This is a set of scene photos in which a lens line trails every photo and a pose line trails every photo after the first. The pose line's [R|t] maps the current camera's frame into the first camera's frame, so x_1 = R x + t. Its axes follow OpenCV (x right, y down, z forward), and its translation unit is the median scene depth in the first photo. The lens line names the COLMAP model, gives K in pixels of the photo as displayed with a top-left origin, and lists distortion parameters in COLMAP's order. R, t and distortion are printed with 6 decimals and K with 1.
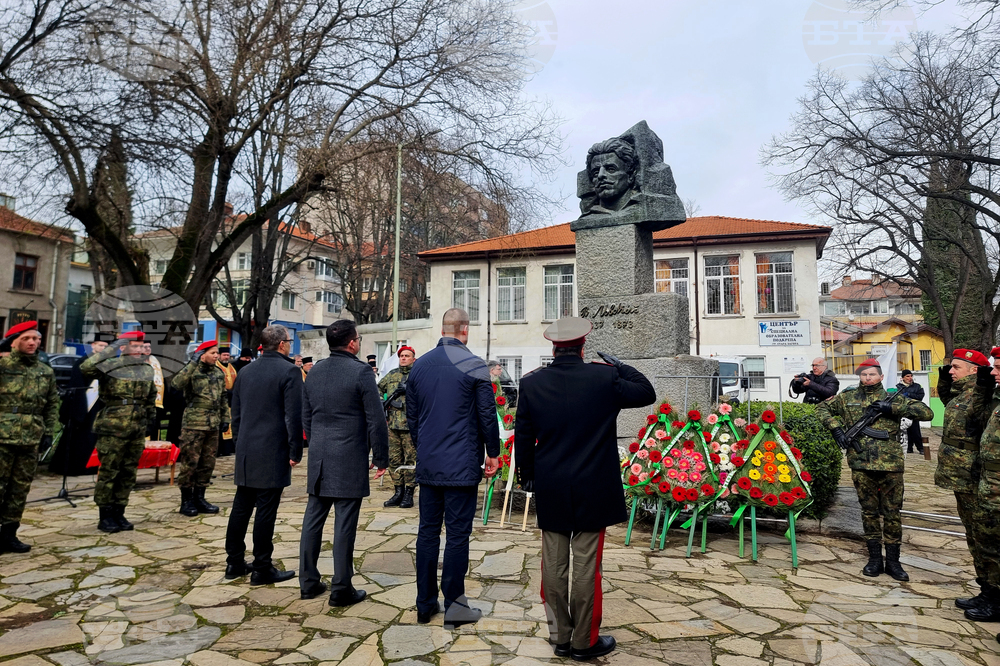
lens RADIAL K [[685.9, 0, 501.8], [0, 685.9, 301.8], [0, 0, 1]] dist [0.088300, -0.068246]
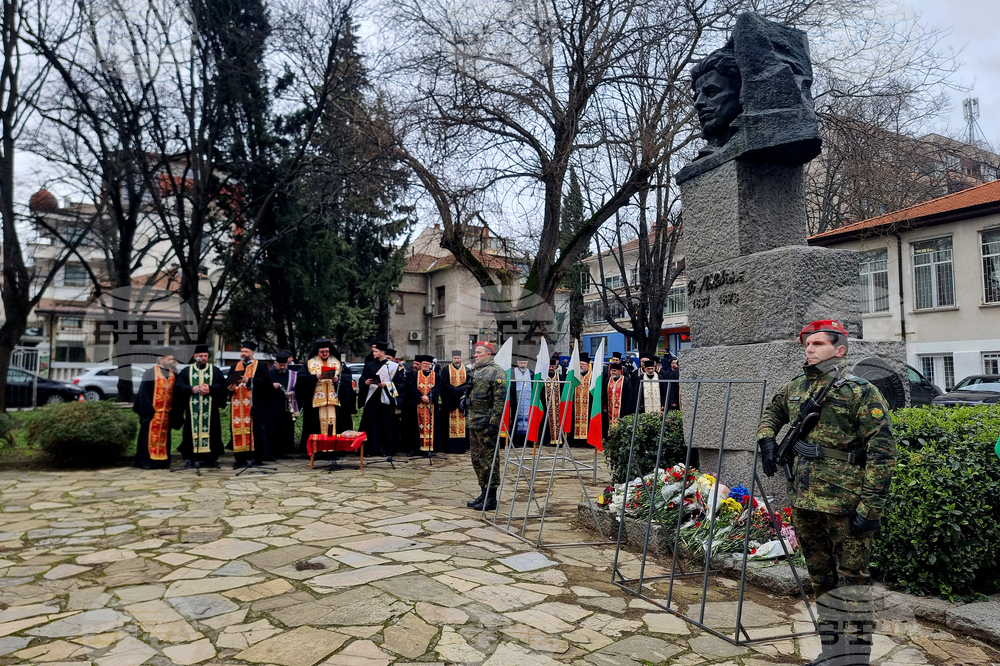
lens RADIAL K [[688.4, 0, 513.2], [0, 688.4, 322.3], [0, 0, 1]] dist [0.090856, -0.069913]
pose [[0.783181, -0.062826, -0.618612, 0.442890], [0.074874, 0.997172, -0.006480, 0.044861], [0.617269, -0.041243, 0.785670, 0.262133]]
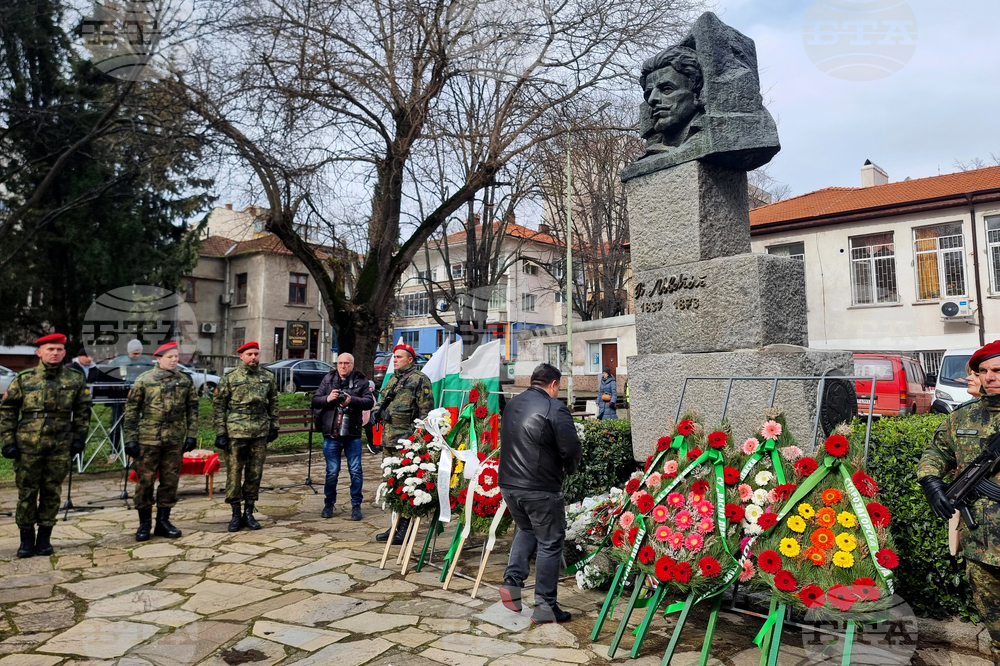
lens RADIAL K [[687.5, 0, 517.1], [0, 687.5, 296.8], [0, 0, 1]] dist [0.093750, -0.075937]
pose [[0.932242, -0.051573, -0.358140, 0.261708], [0.049205, 0.998665, -0.015727, 0.027647], [0.358473, -0.002961, 0.933535, 0.265971]]
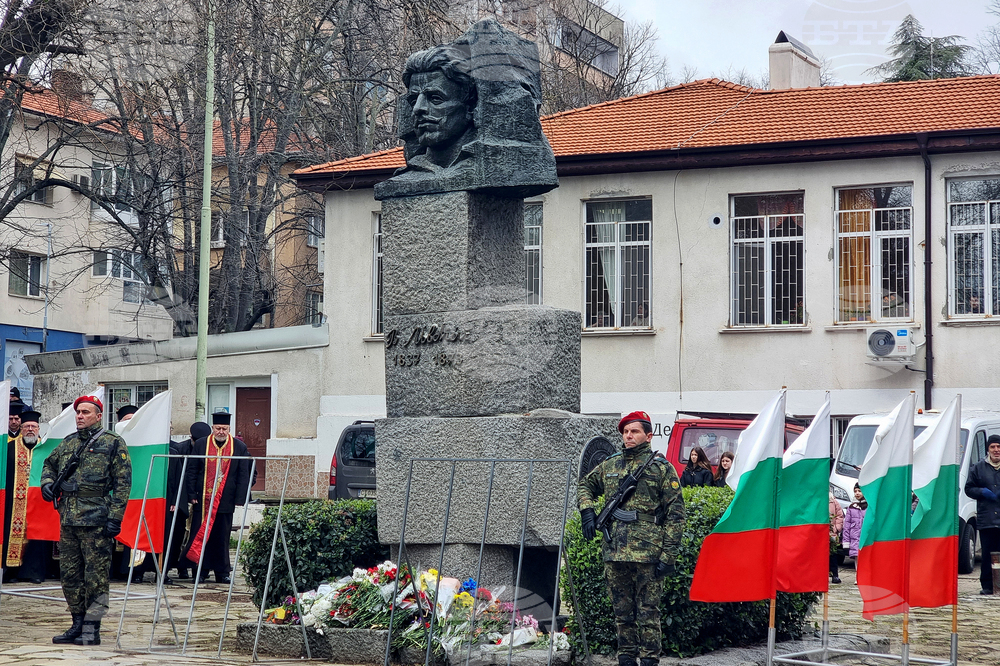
lens RADIAL K [[1966.6, 0, 484.9], [0, 1966.6, 276.9], [0, 0, 1]] dist [-0.452899, 6.867743]
pose [[0.996252, -0.003936, -0.086410, 0.347206], [0.004663, 0.999955, 0.008218, -0.051450], [0.086374, -0.008591, 0.996226, -0.687943]]
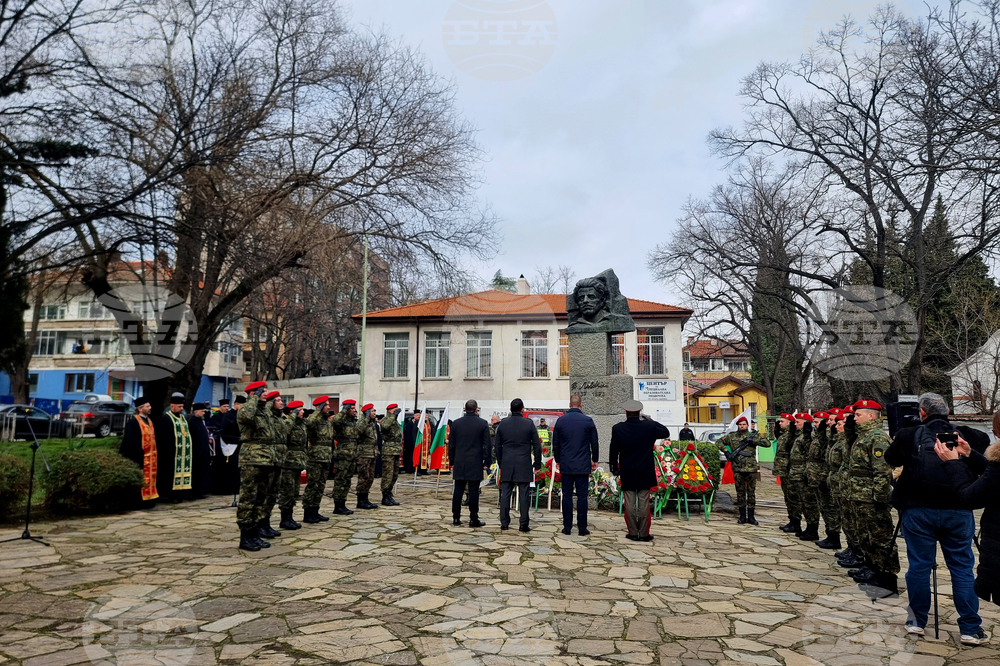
lens RADIAL K [[685.4, 0, 507.5], [0, 685.4, 349.0], [0, 0, 1]] dist [0.099293, -0.070196]
pose [[0.978519, 0.021077, 0.205076, -0.362137], [-0.020654, 0.999778, -0.004202, -0.060268], [-0.205119, -0.000124, 0.978737, -0.537167]]
